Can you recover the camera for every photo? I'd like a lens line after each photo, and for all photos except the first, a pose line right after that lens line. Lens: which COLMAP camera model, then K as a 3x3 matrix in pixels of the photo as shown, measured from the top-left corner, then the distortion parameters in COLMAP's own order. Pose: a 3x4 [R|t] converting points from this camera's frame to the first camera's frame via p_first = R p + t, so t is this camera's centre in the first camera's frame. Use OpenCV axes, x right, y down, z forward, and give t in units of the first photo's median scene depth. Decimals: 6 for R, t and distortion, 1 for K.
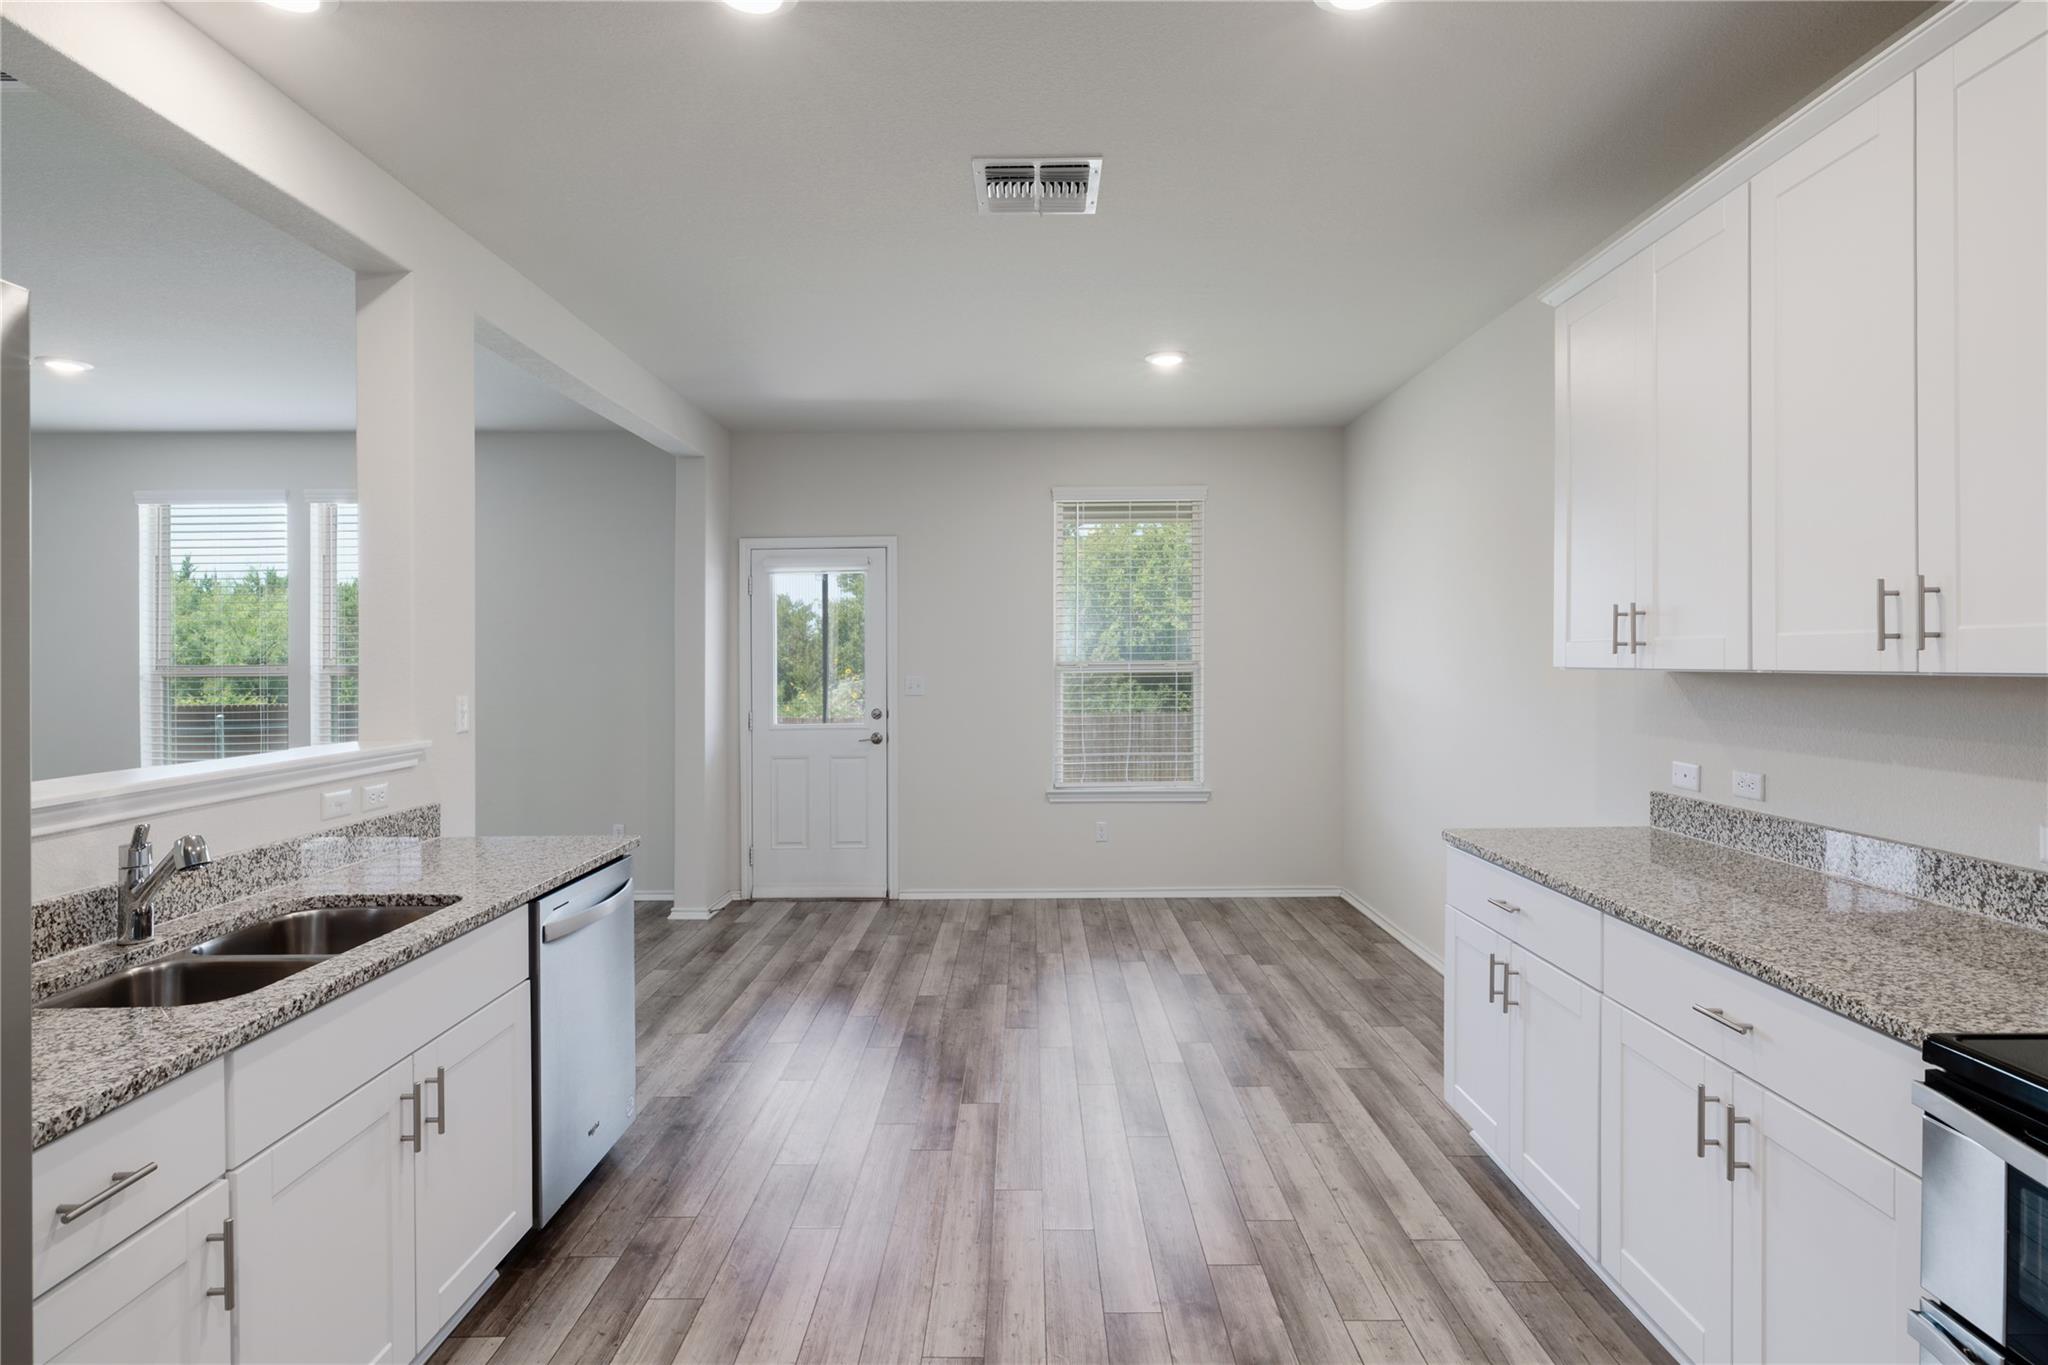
lens RADIAL K [[1051.9, 0, 1001.0], [0, 1051.9, 660.1], [0, 0, 1]] dist [0.034905, 0.000446]
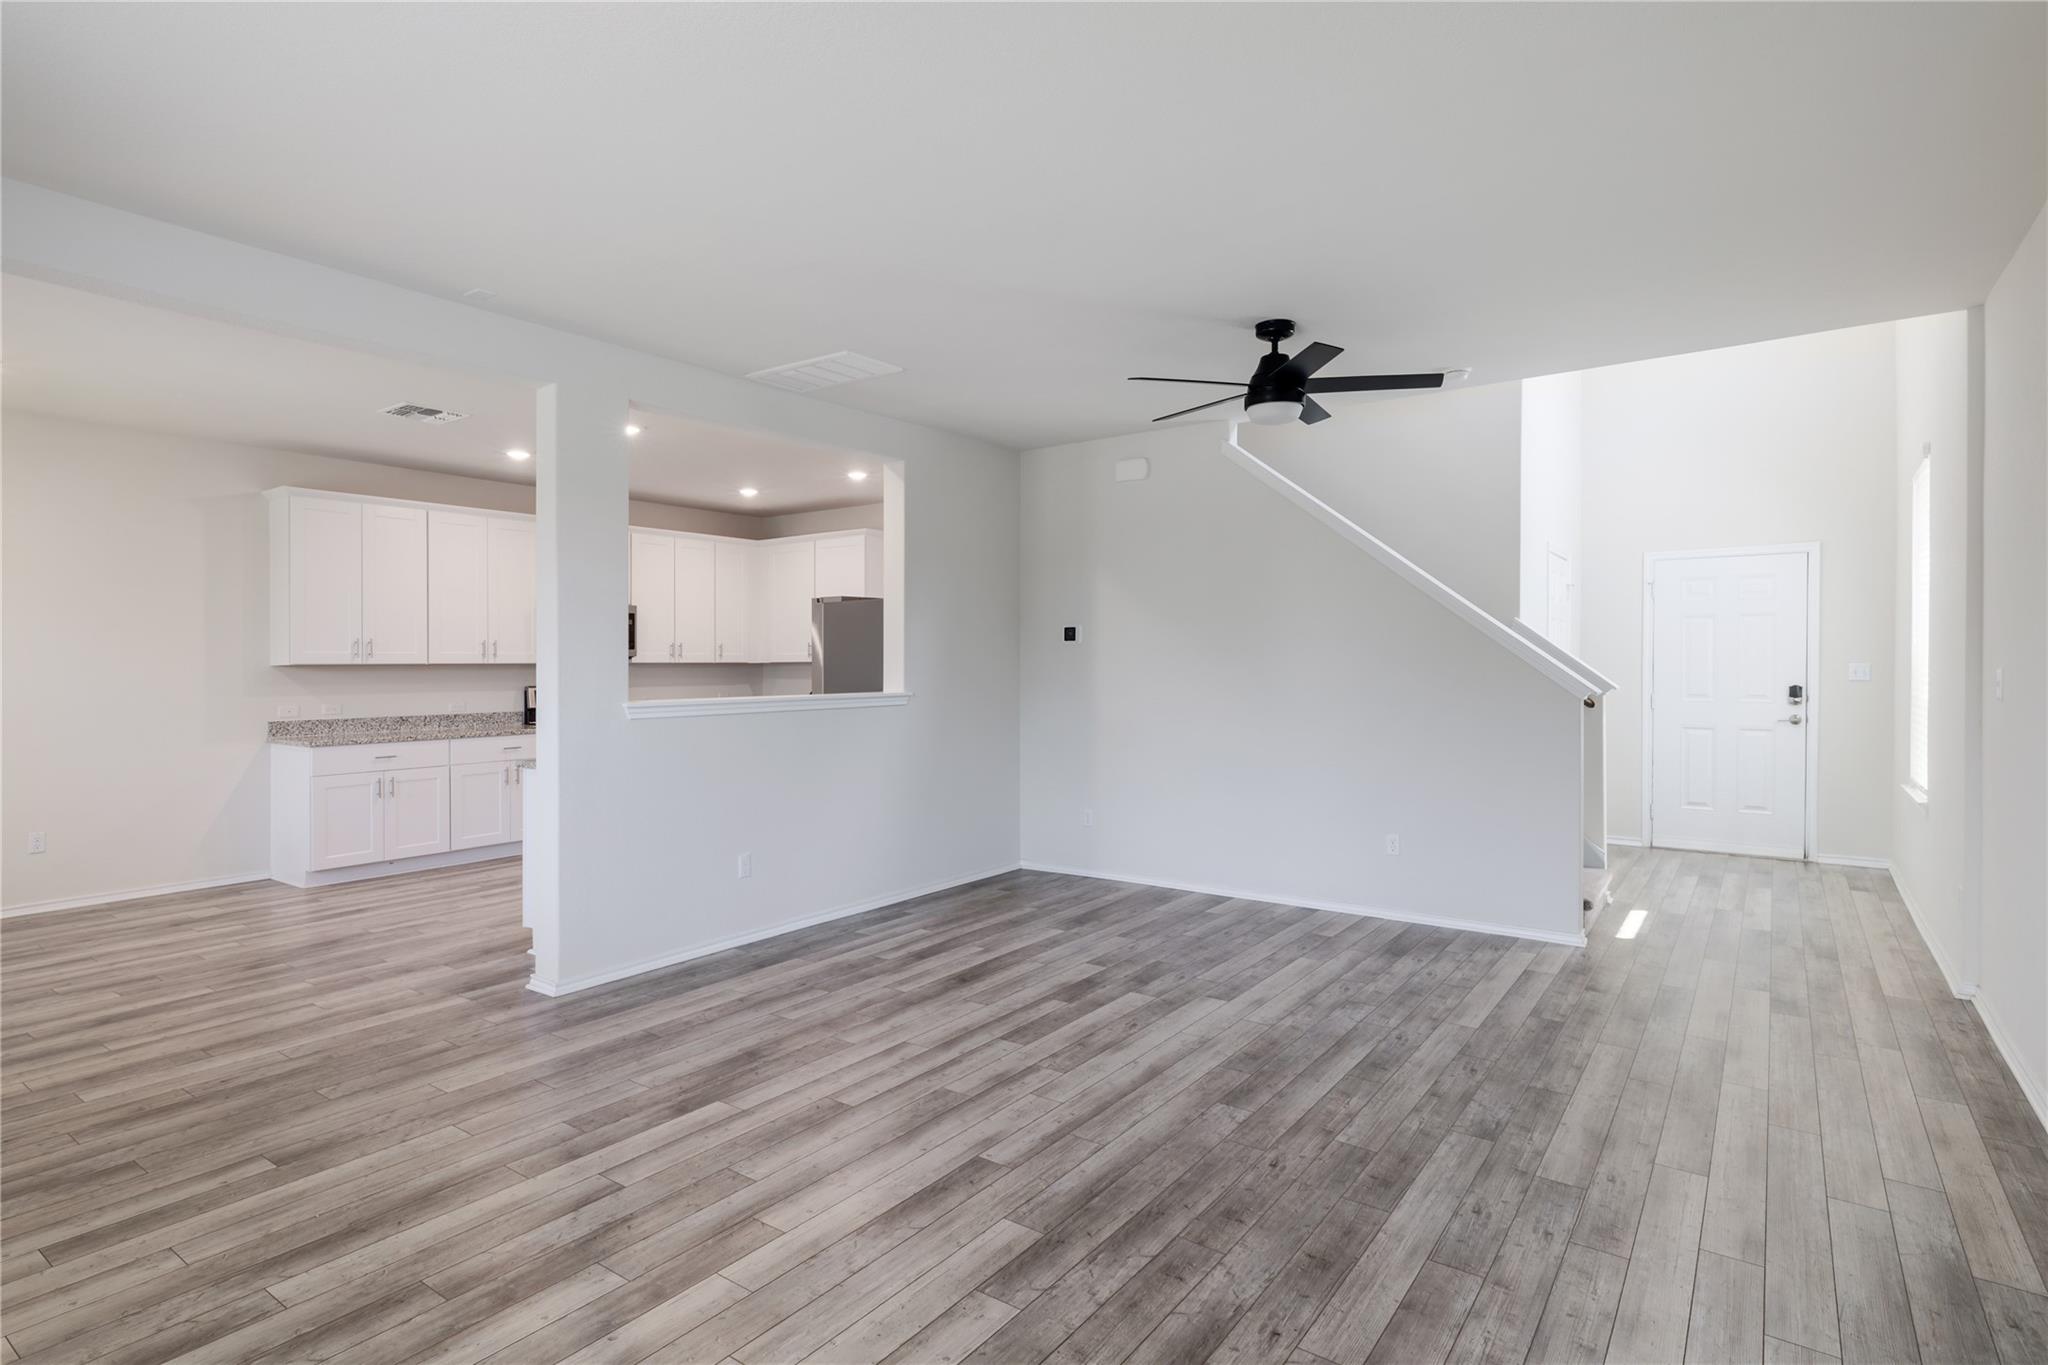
lens RADIAL K [[1061.9, 0, 1024.7], [0, 1061.9, 655.6], [0, 0, 1]] dist [0.004053, 0.002193]
pose [[-0.823879, 0.017405, 0.566499, -2.179902], [0.015037, 0.999848, -0.008850, 0.032091], [-0.566567, 0.001227, -0.824015, 2.174052]]
